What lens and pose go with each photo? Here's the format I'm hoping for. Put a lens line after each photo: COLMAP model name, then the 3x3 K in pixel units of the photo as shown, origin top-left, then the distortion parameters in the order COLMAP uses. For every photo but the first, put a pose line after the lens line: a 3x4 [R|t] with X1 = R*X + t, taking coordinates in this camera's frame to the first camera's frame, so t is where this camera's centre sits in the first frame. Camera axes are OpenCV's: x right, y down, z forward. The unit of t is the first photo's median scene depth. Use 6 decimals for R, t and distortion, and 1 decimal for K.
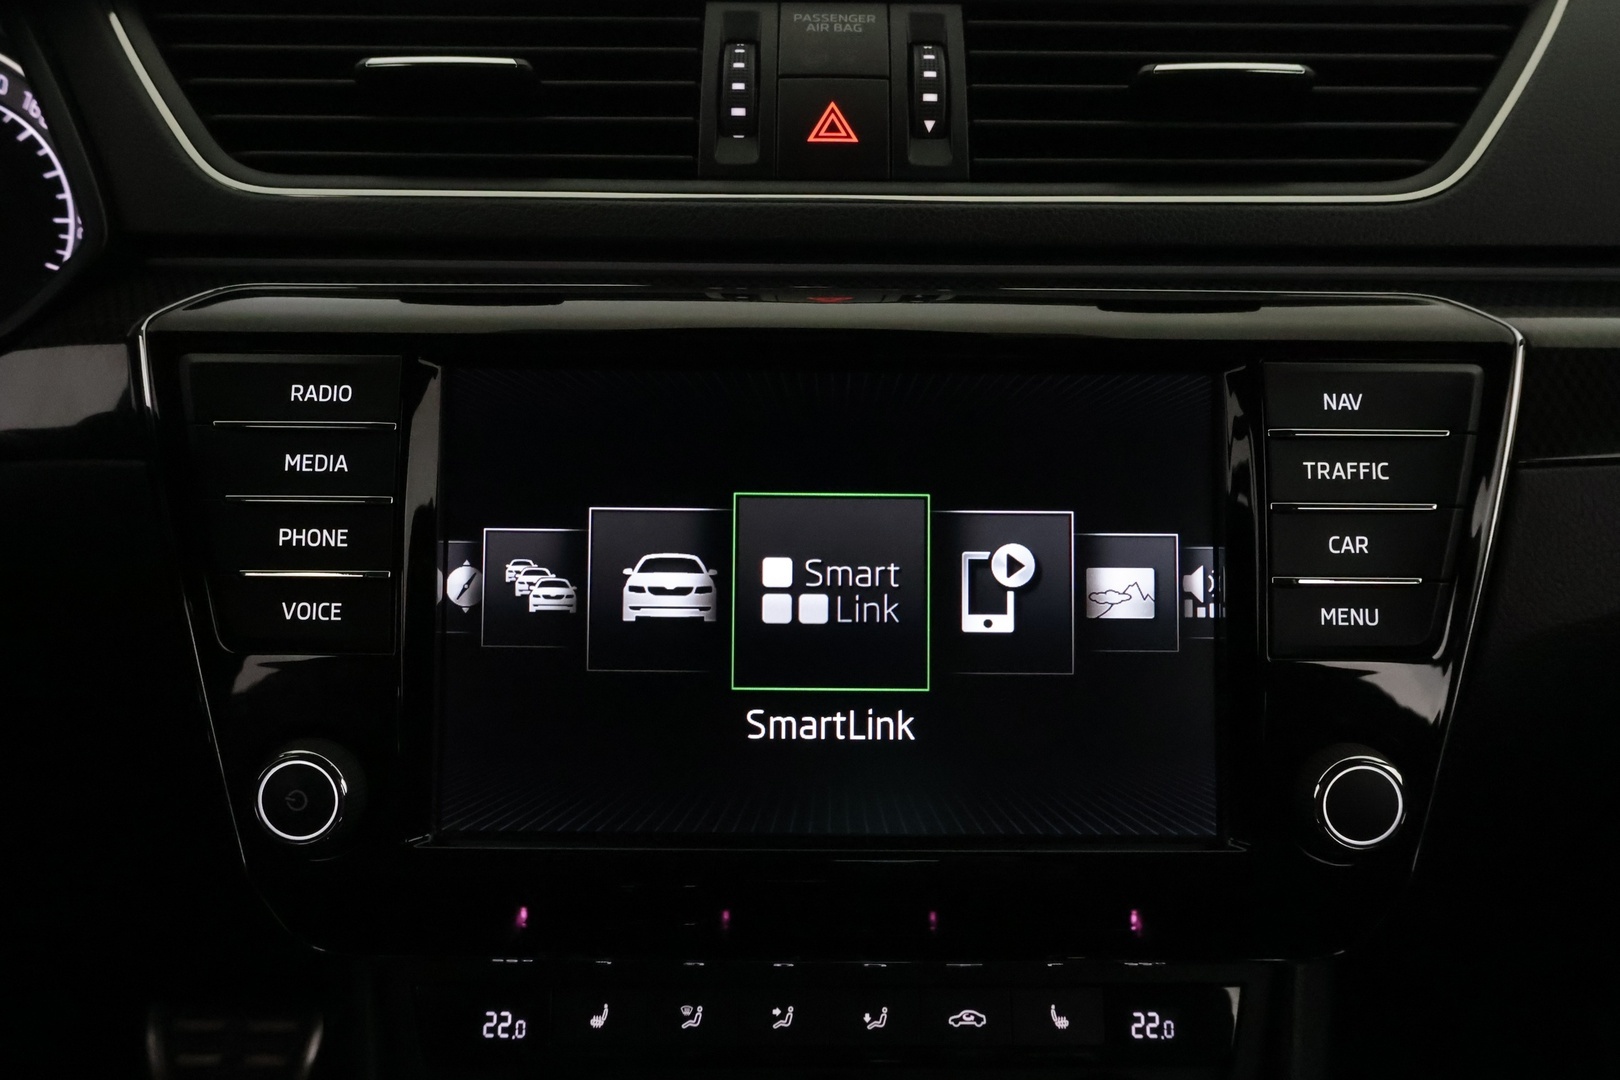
lens RADIAL K [[1328.5, 0, 810.2], [0, 1328.5, 534.7], [0, 0, 1]] dist [-0.000065, 0.006135]
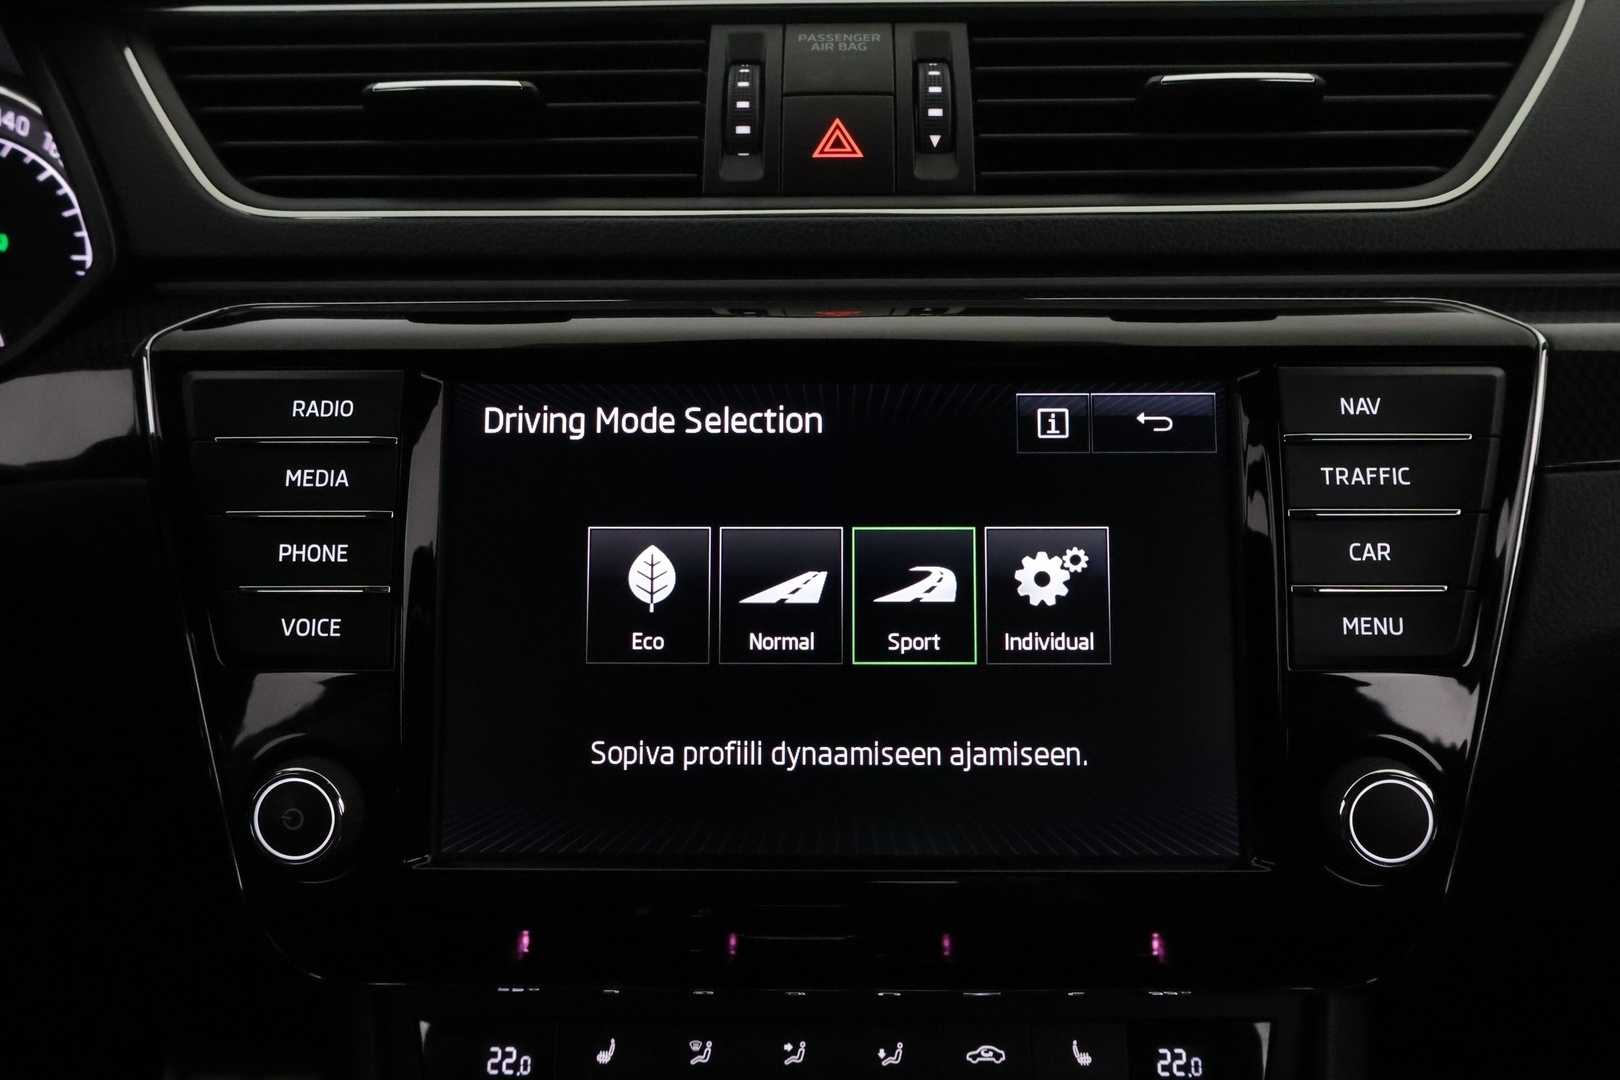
lens RADIAL K [[1328.5, 0, 805.4], [0, 1328.5, 541.8], [0, 0, 1]] dist [-0.000065, 0.006135]
pose [[0.999661, -0.008382, -0.024635, 0.014941], [0.007315, 0.999045, -0.043079, 0.034526], [0.024973, 0.042885, 0.998768, 0.017842]]
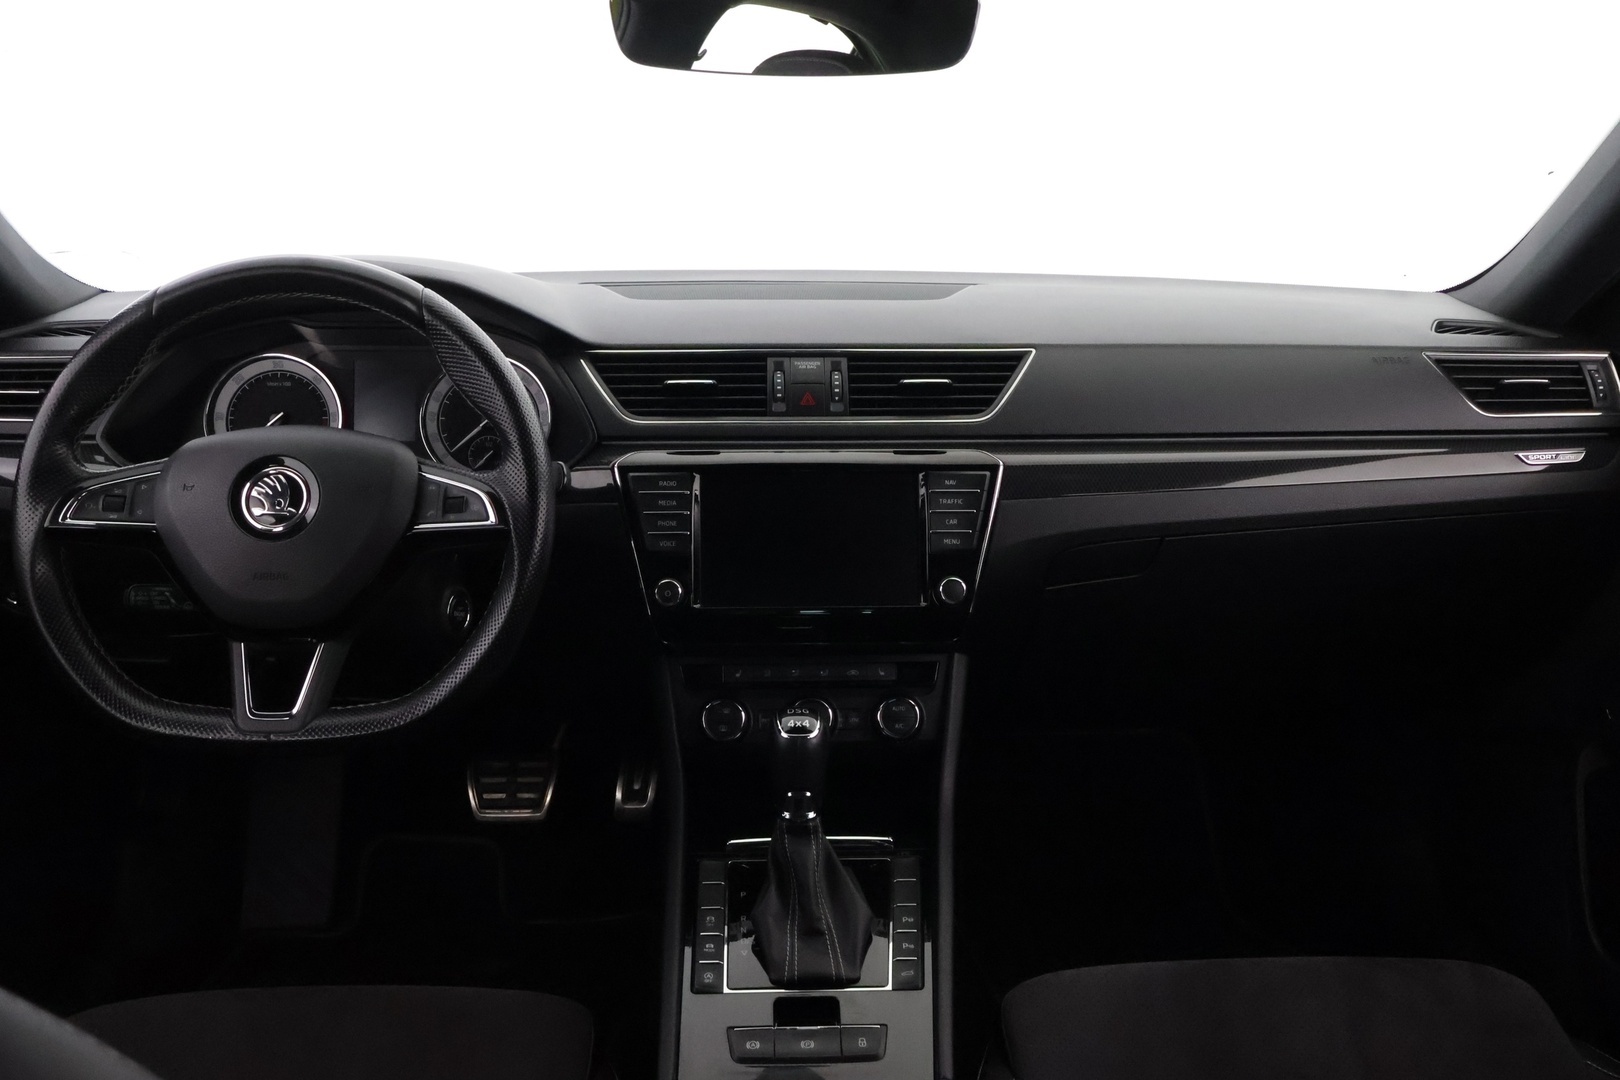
lens RADIAL K [[1328.5, 0, 805.2], [0, 1328.5, 527.8], [0, 0, 1]] dist [-0.000065, 0.006135]
pose [[0.999585, -0.013078, 0.025670, -0.079352], [0.013606, 0.999697, -0.020496, 0.082882], [-0.025394, 0.020837, 0.999460, -2.330671]]
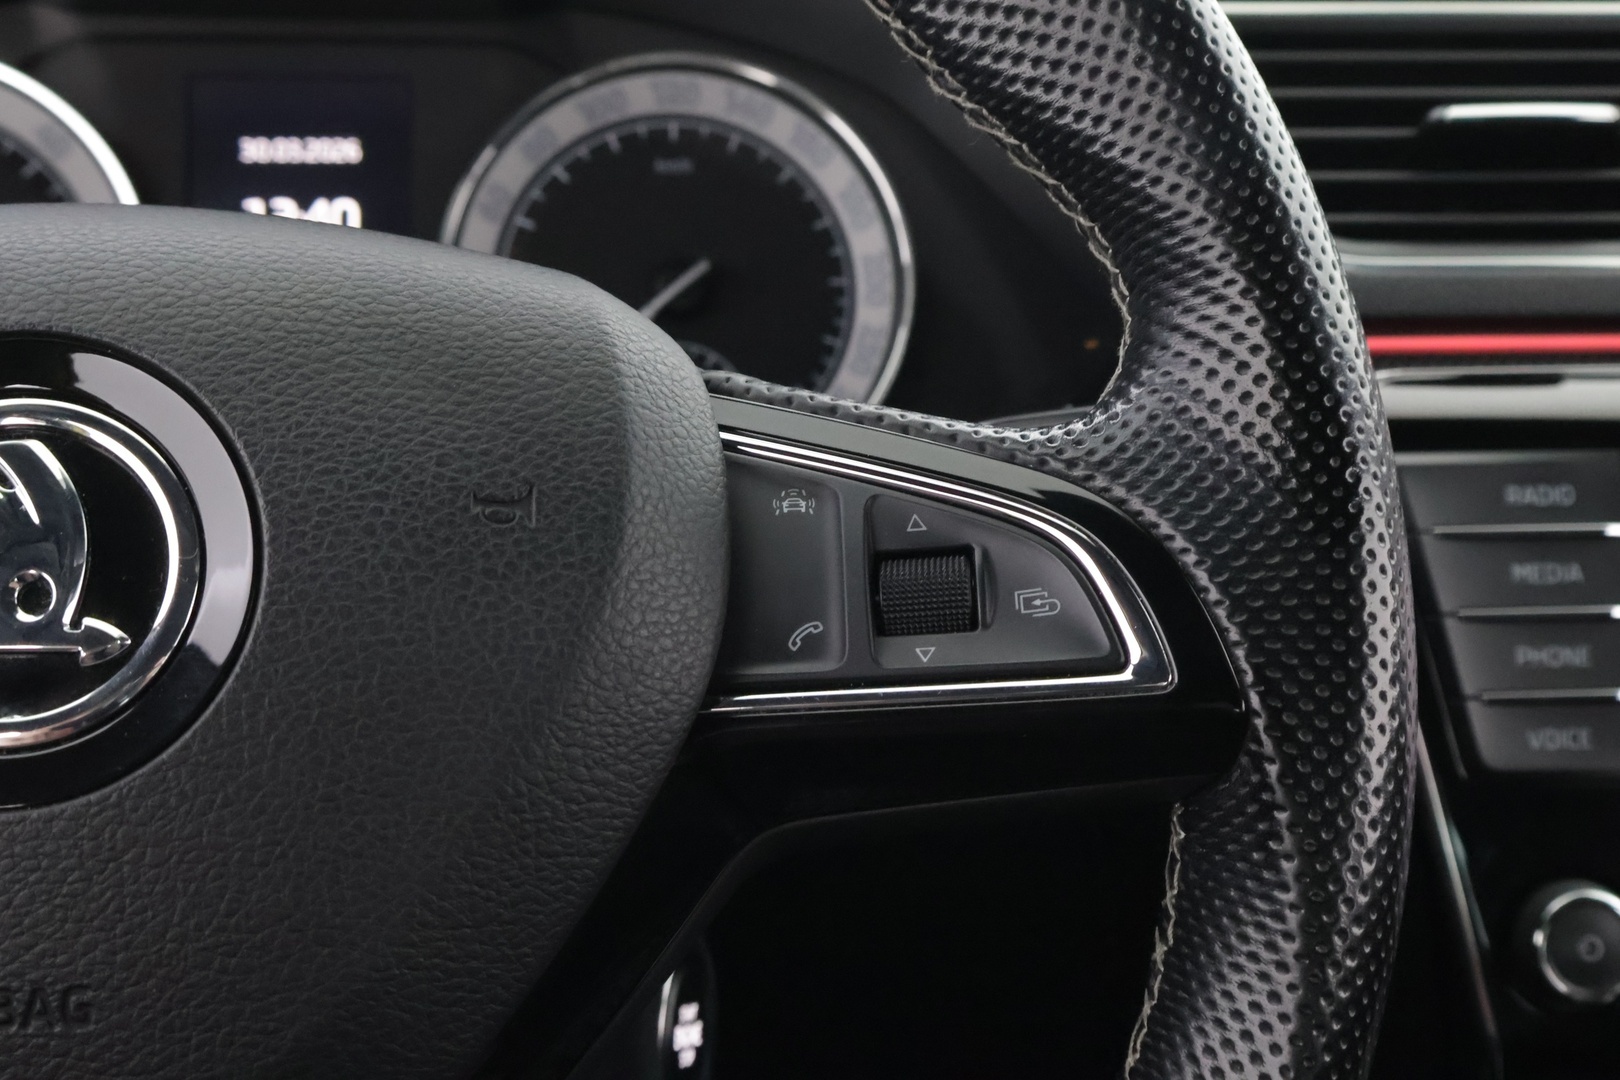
lens RADIAL K [[2254.7, 0, 810.6], [0, 2254.7, 537.9], [0, 0, 1]] dist [0.011903, 0.000000]
pose [[0.996707, -0.023517, 0.077609, -0.871916], [0.028038, 0.997940, -0.057695, -0.003471], [-0.076092, 0.059681, 0.995313, -0.424343]]
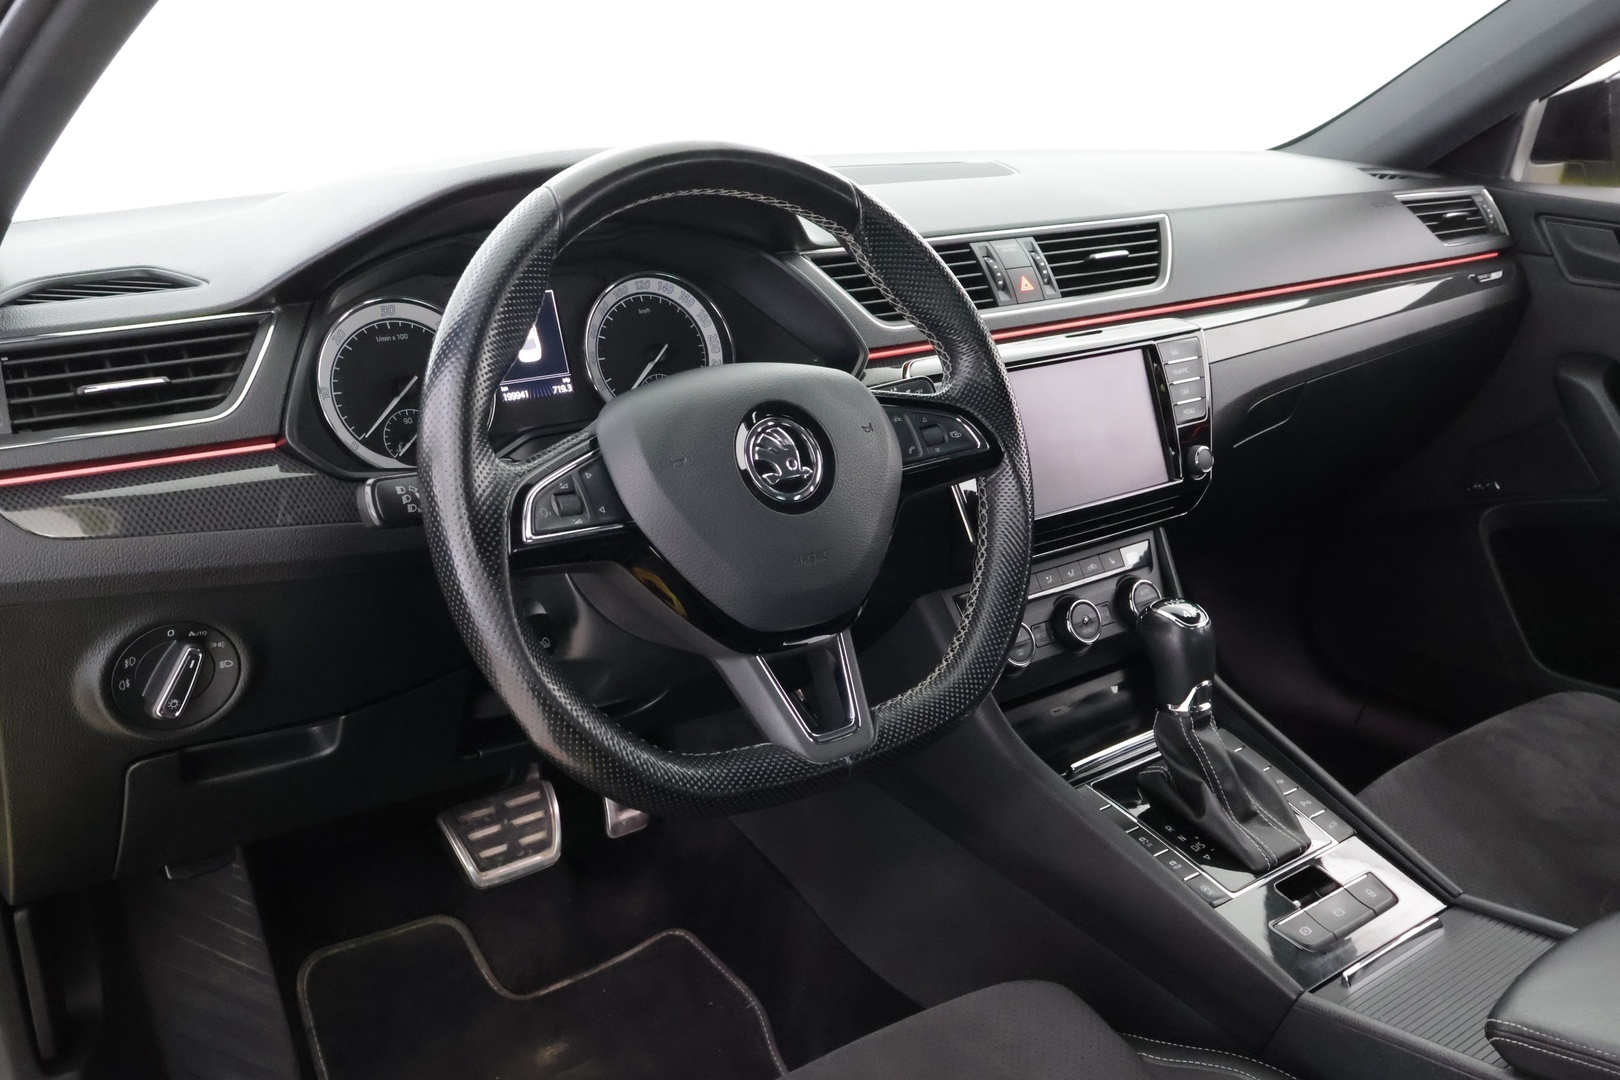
lens RADIAL K [[1445.4, 0, 812.4], [0, 1445.4, 531.8], [0, 0, 1]] dist [-0.003187, -0.013201]
pose [[0.804161, -0.197857, 0.560516, -2.363963], [0.181772, 0.979658, 0.085026, -0.122035], [-0.565937, 0.033511, 0.823767, -1.448724]]
